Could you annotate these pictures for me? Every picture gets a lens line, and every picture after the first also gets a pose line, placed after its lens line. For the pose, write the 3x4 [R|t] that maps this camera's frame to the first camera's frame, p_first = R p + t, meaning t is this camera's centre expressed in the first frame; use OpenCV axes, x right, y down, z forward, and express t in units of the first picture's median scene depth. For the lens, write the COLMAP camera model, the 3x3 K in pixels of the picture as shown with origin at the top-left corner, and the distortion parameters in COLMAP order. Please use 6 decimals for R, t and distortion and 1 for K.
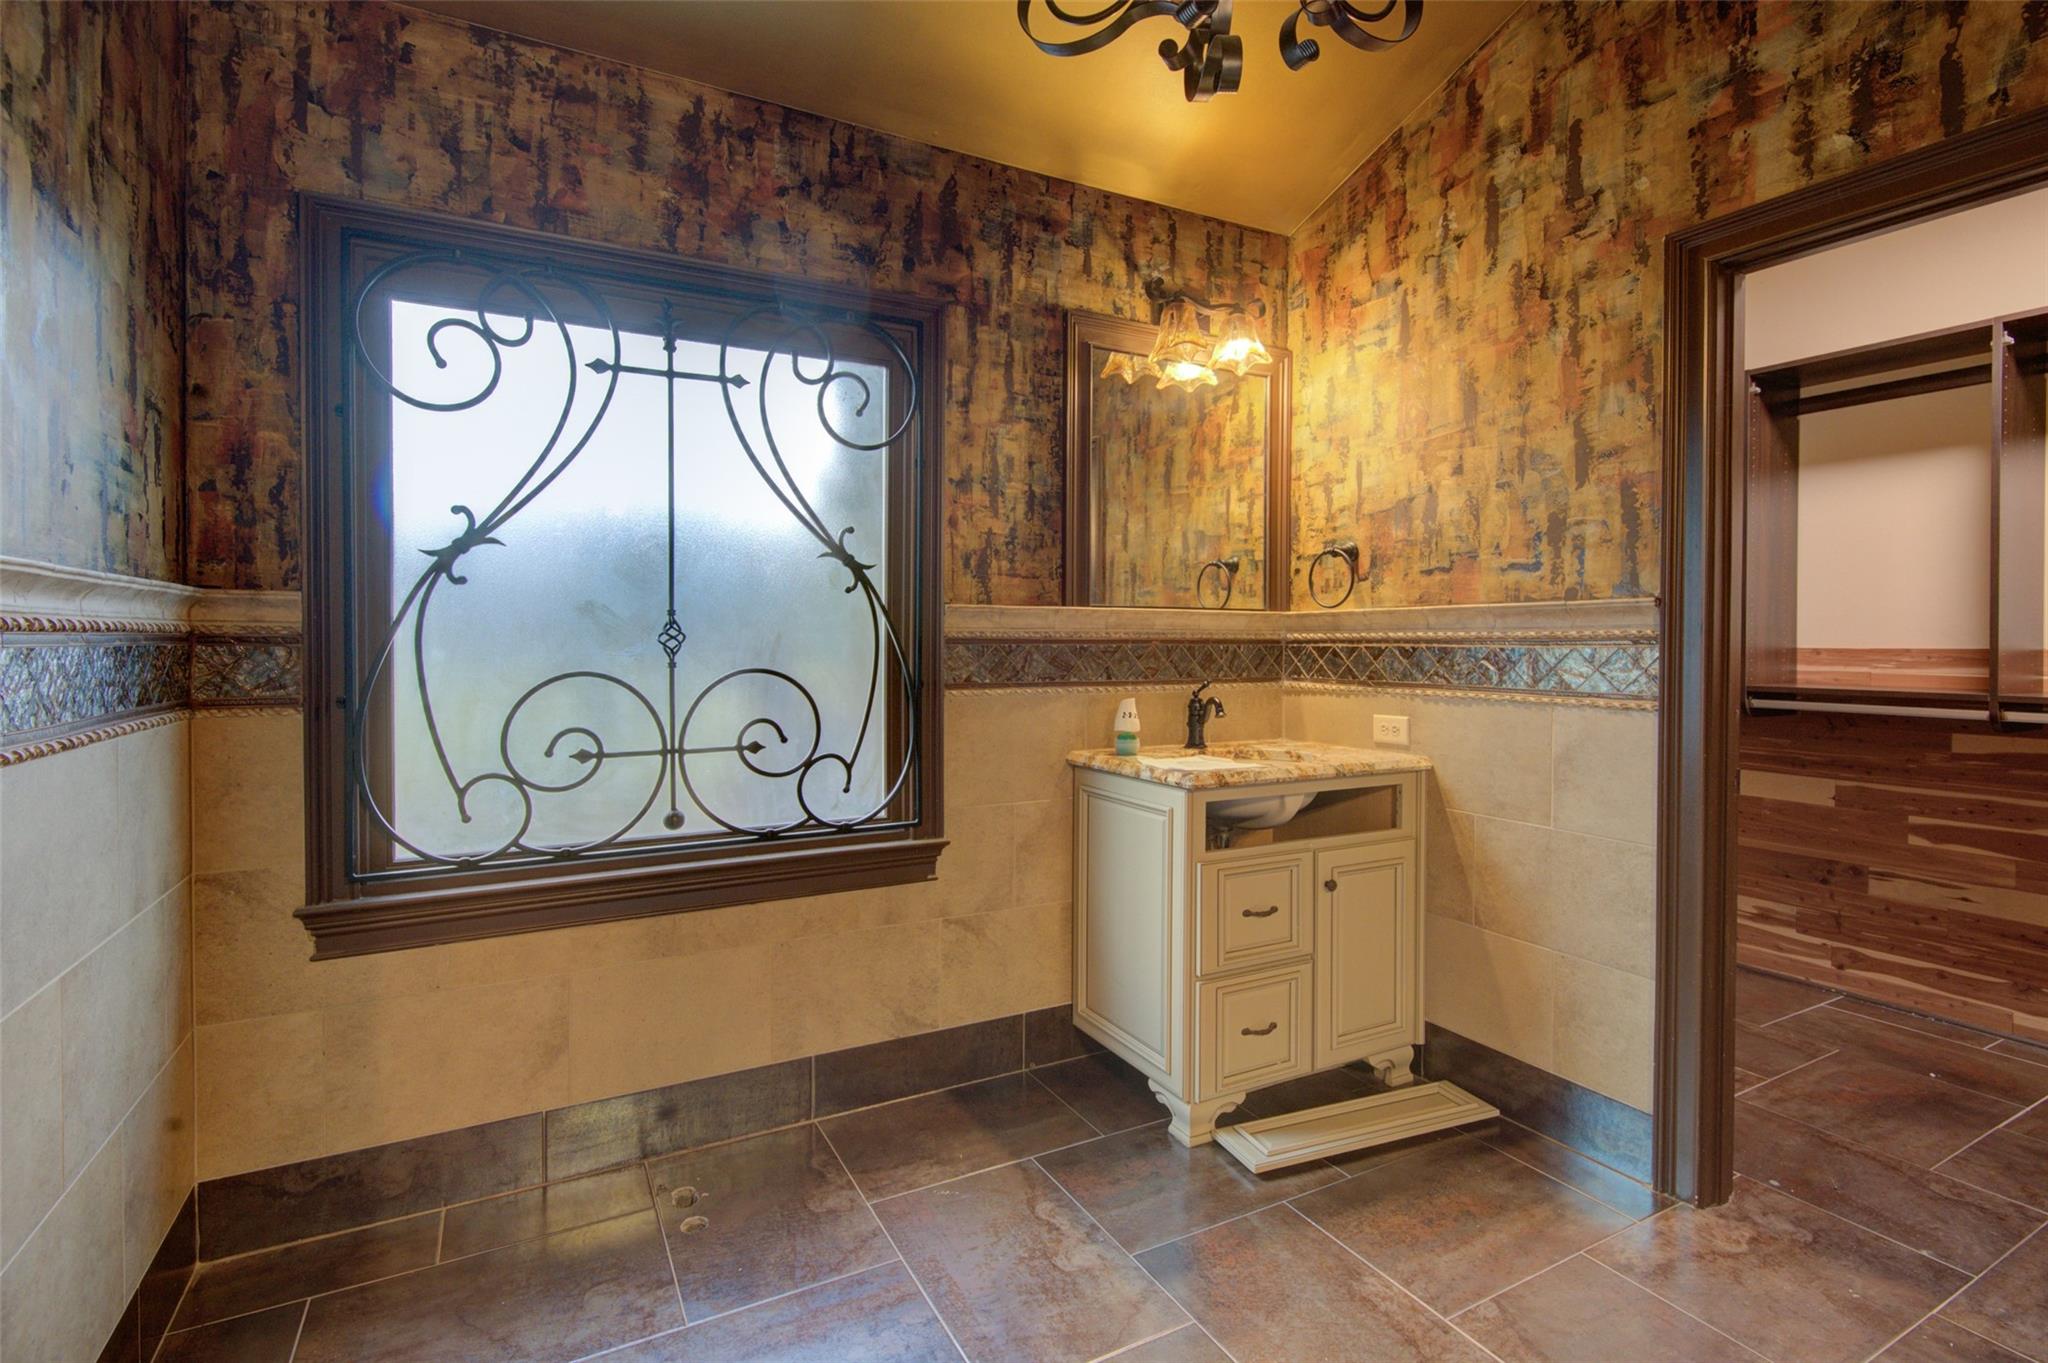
lens RADIAL K [[956.9, 0, 975.2], [0, 956.9, 652.2], [0, 0, 1]] dist [0.005456, -0.004514]
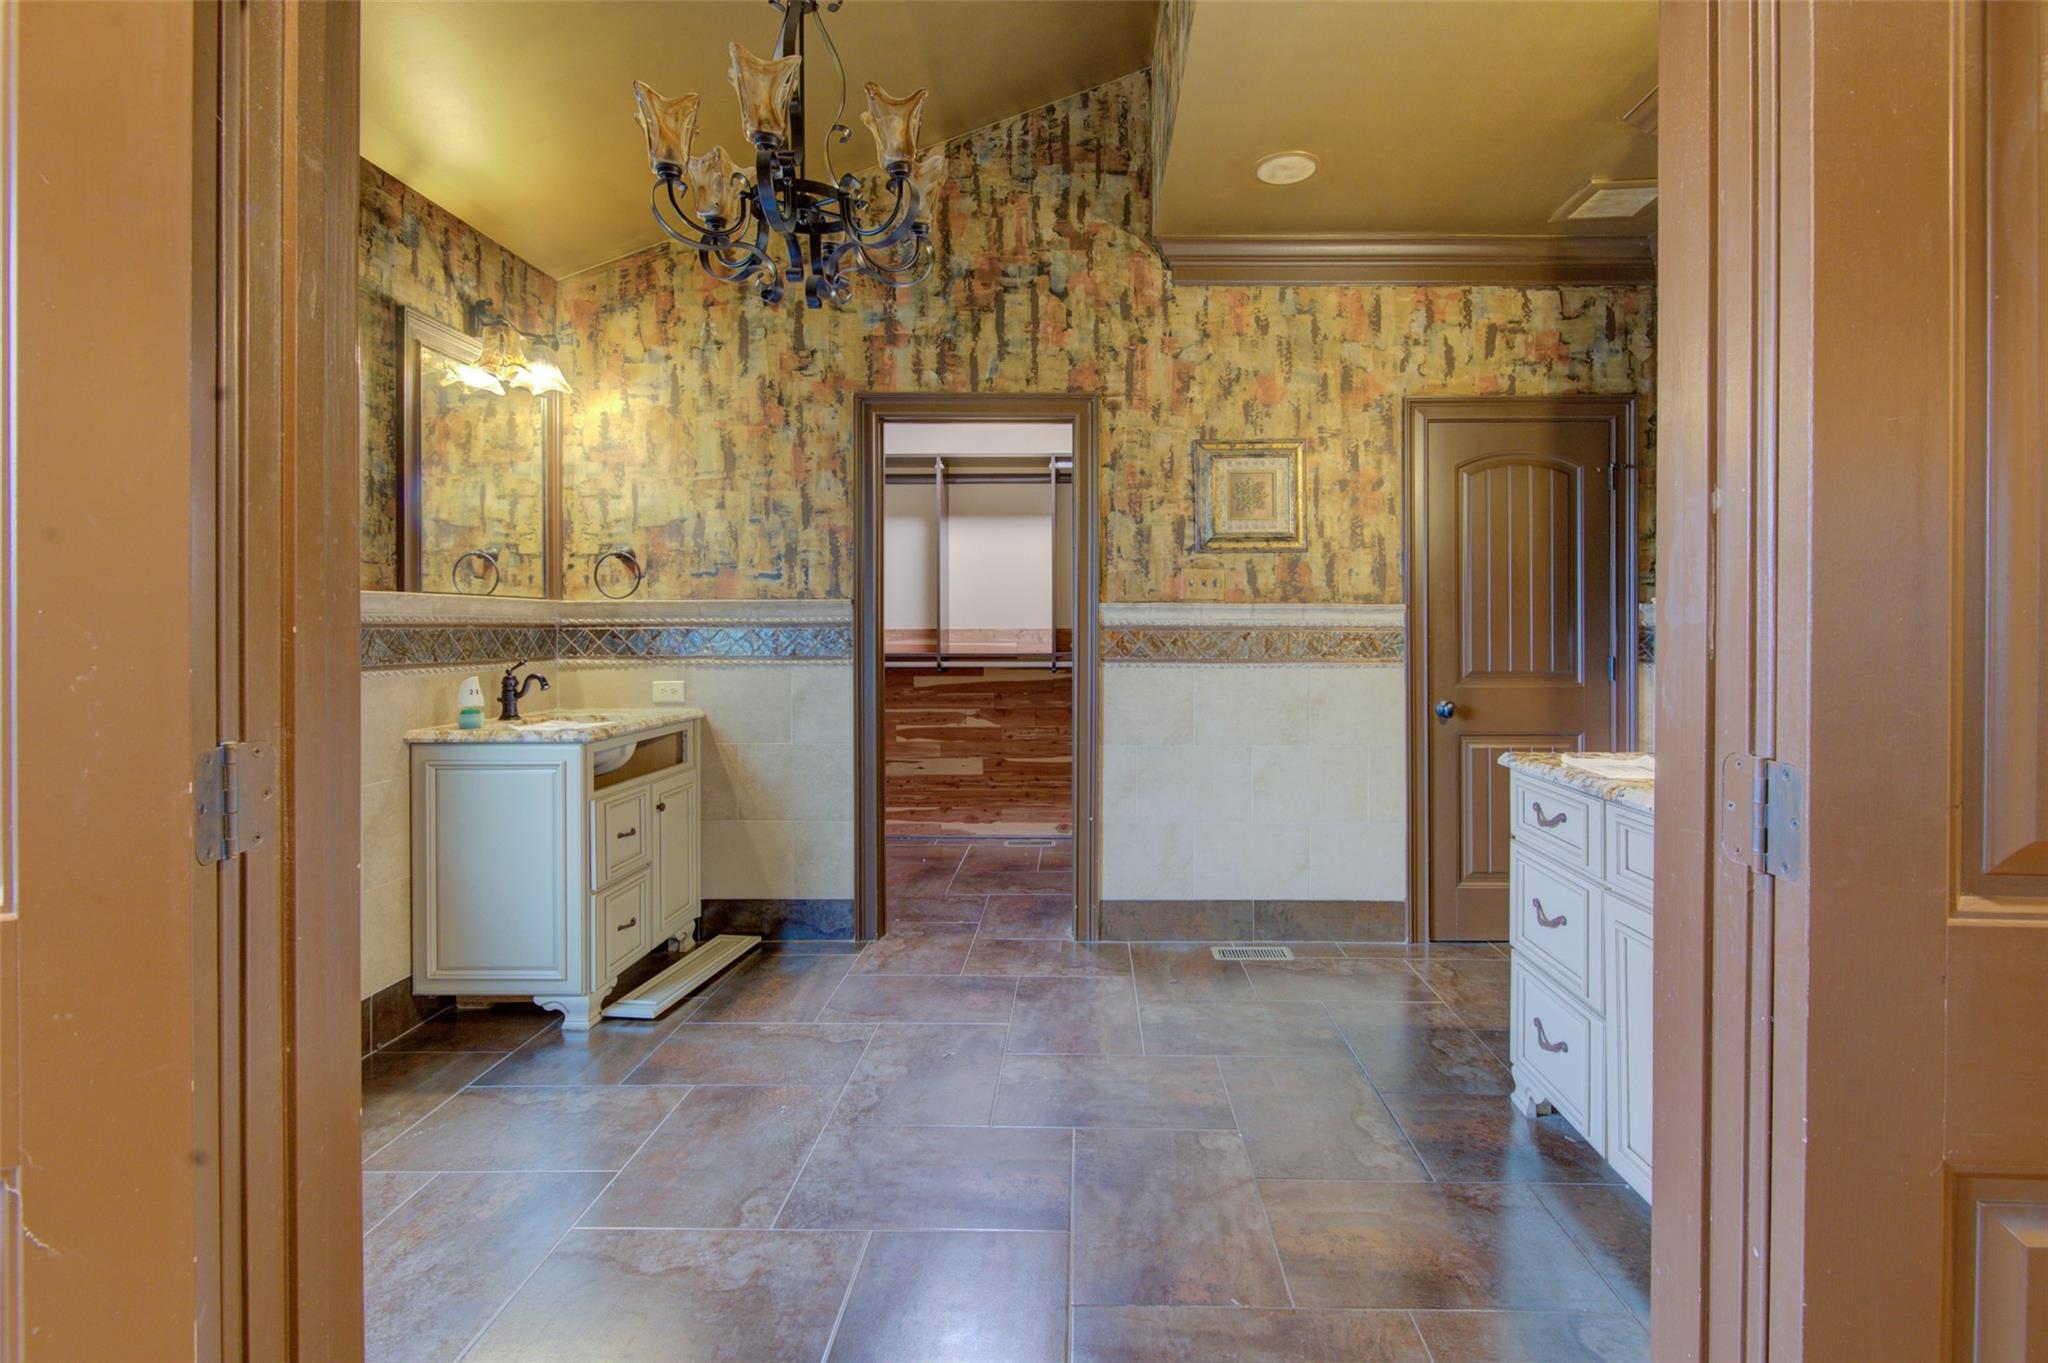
lens RADIAL K [[956.9, 0, 1110.0], [0, 956.9, 637.7], [0, 0, 1]] dist [0.005456, -0.004514]
pose [[0.439630, -0.011544, 0.898105, -0.510250], [0.013150, 0.999893, 0.006415, 0.005789], [-0.898083, 0.008990, 0.439735, -0.144015]]
